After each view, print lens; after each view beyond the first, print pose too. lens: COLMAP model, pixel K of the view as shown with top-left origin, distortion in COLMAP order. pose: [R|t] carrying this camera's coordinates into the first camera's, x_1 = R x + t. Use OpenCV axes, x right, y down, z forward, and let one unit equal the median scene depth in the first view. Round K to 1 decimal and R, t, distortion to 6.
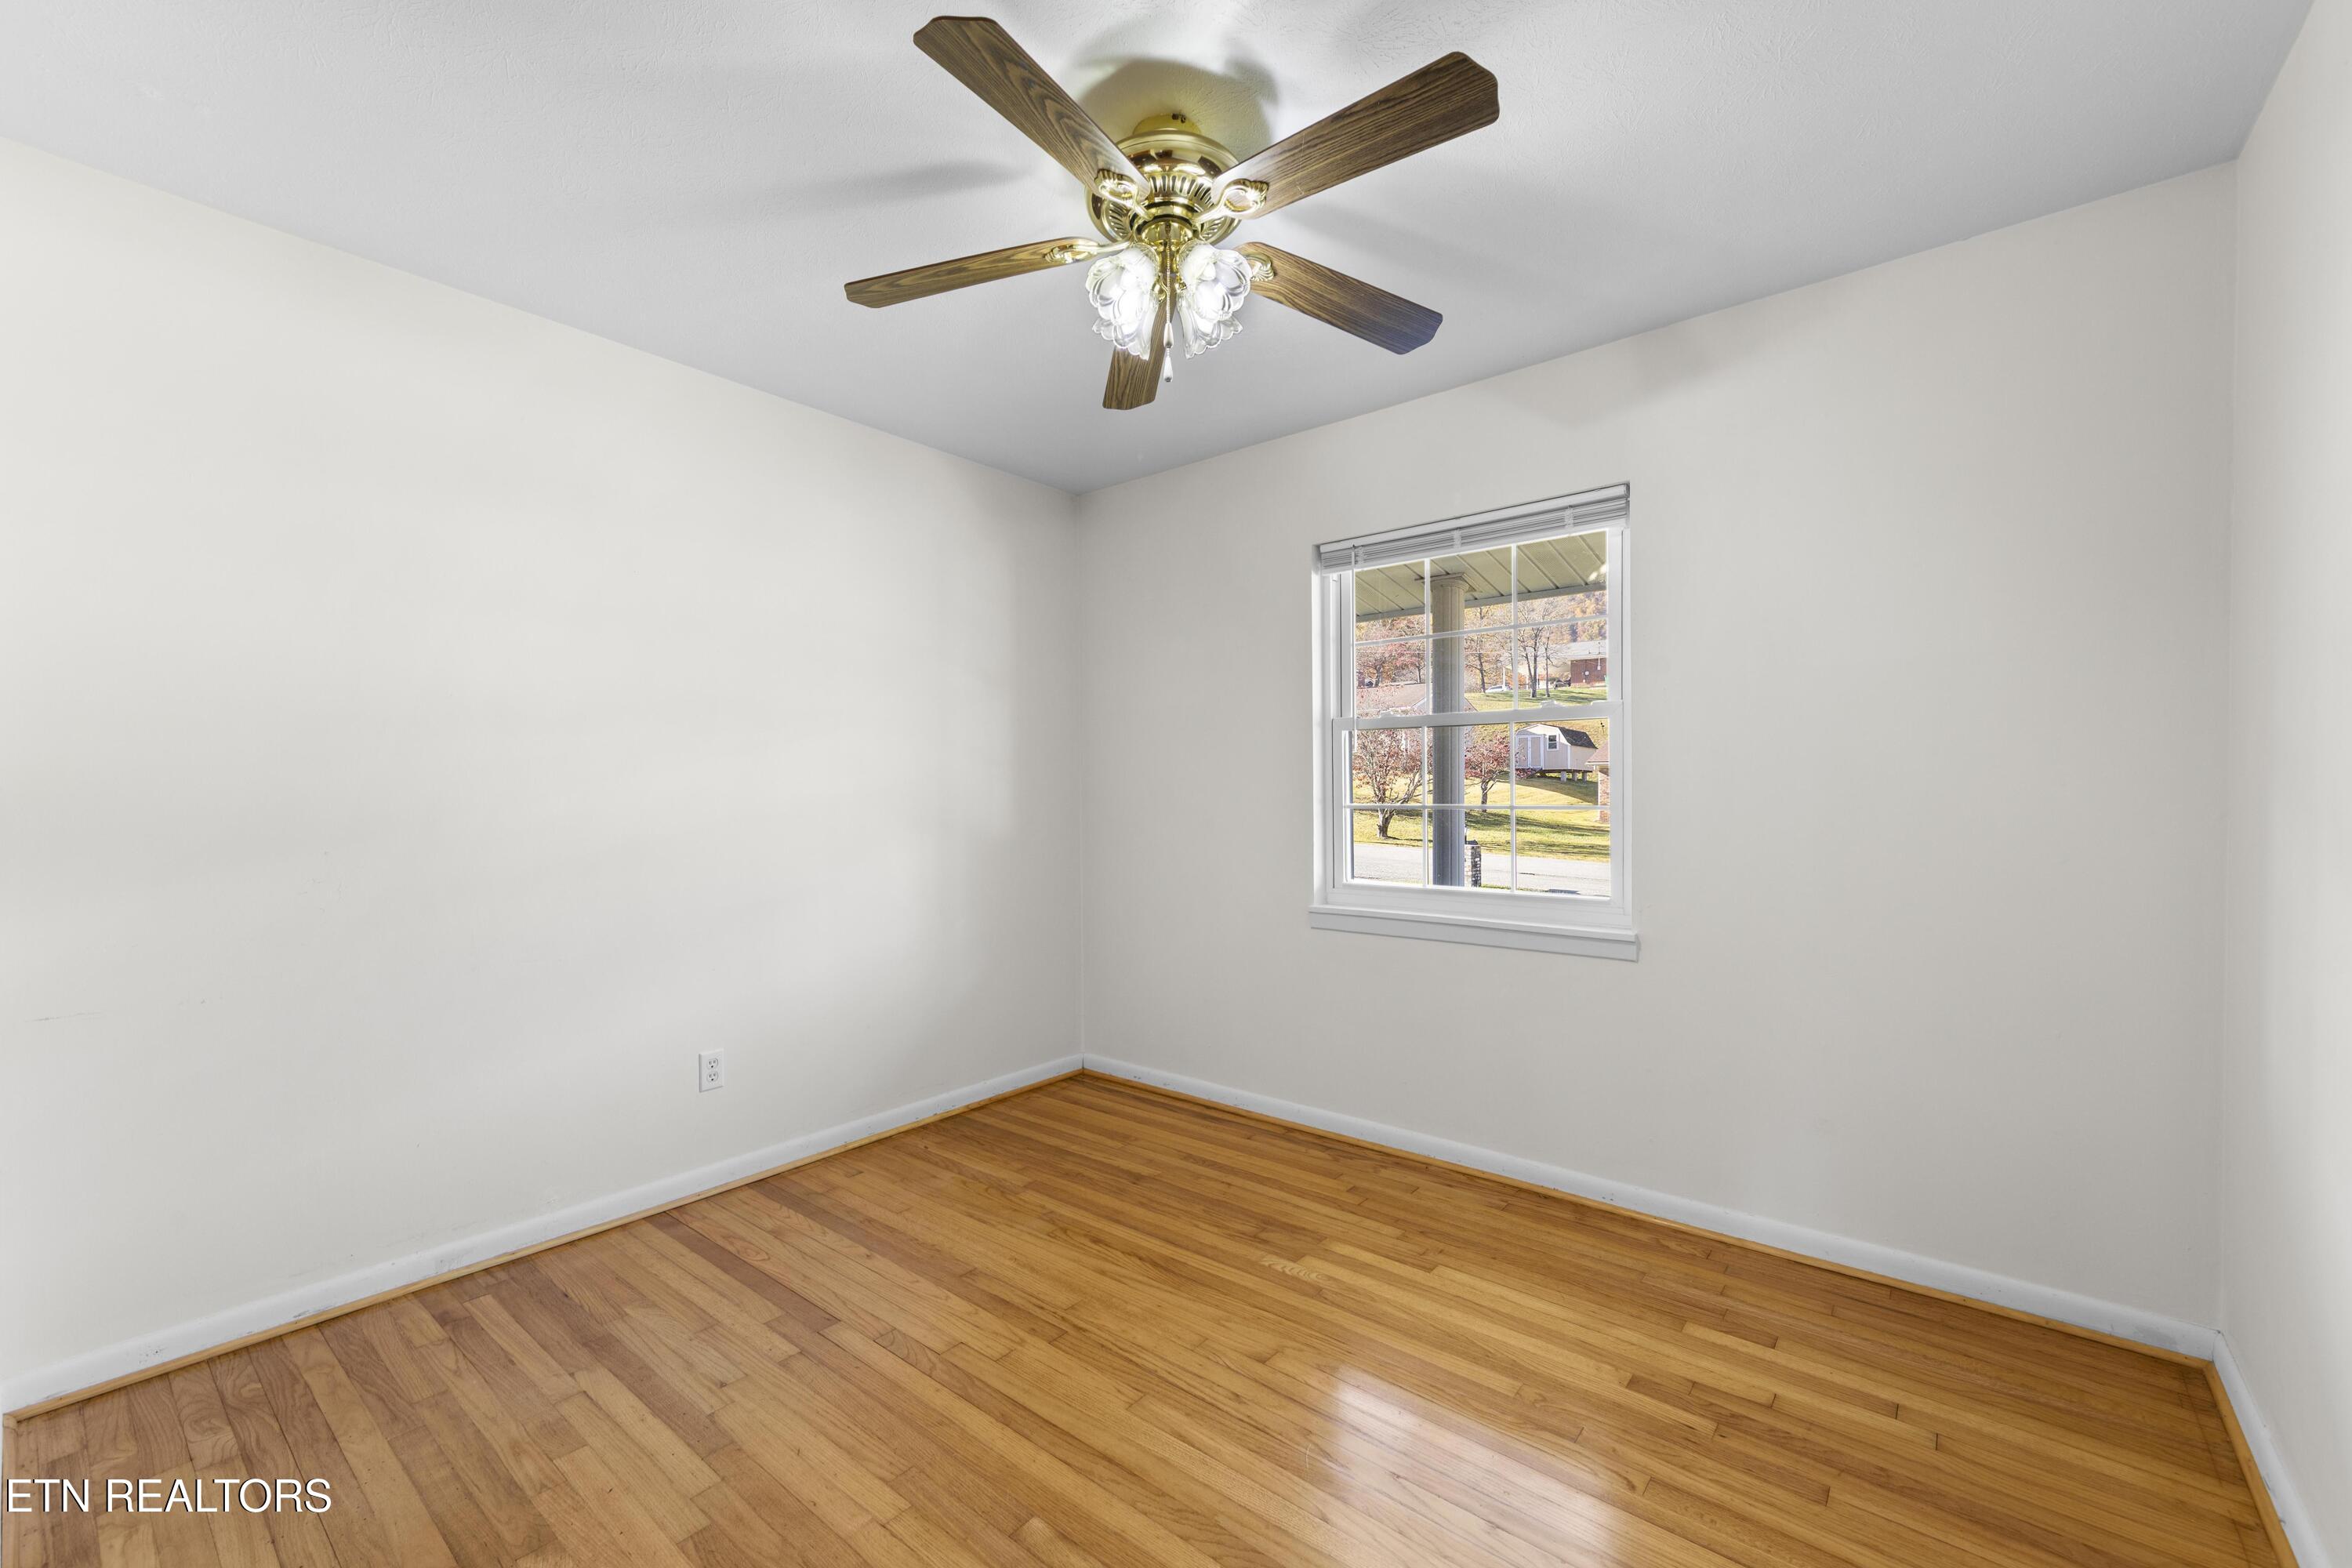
lens RADIAL K [[956.6, 0, 1172.4], [0, 956.6, 787.5], [0, 0, 1]] dist [-0.002706, -0.000513]
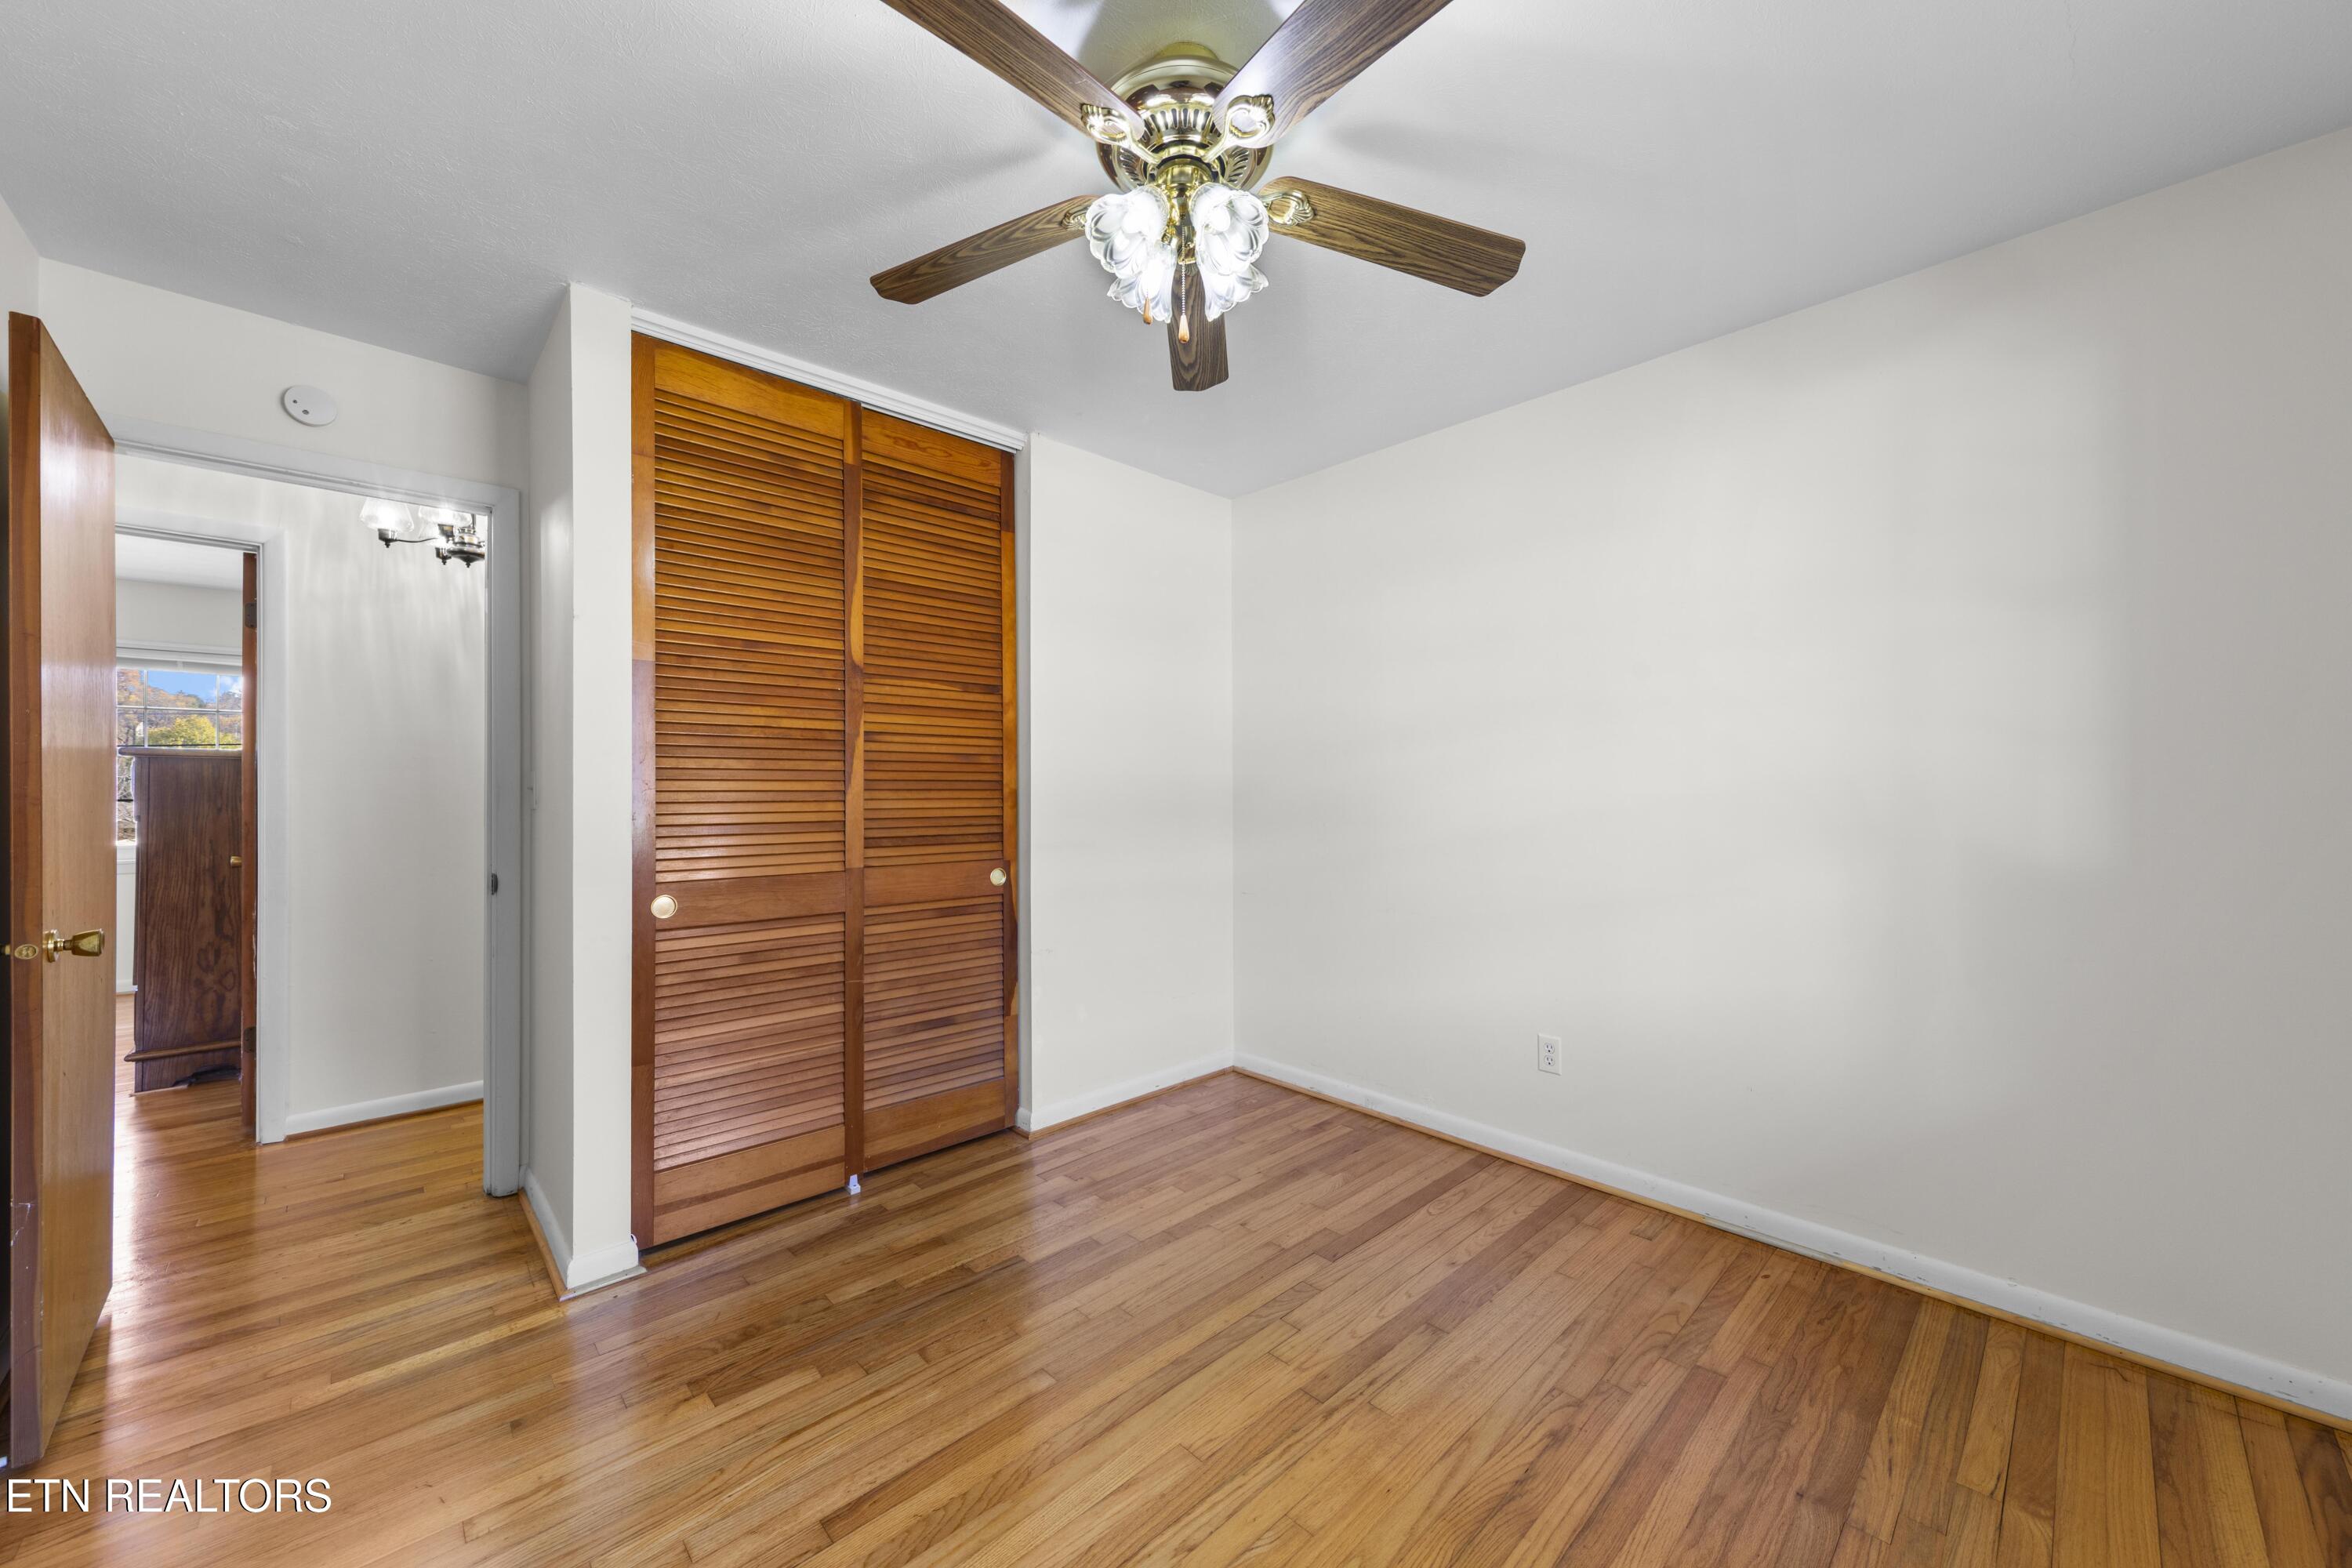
lens RADIAL K [[881.6, 0, 1161.2], [0, 881.6, 792.3], [0, 0, 1]] dist [-0.006587, 0.000306]
pose [[-0.141311, 0.014409, -0.989860, 0.604858], [0.001511, 0.999896, 0.014340, -0.004016], [0.989964, 0.000531, -0.141318, 0.831152]]
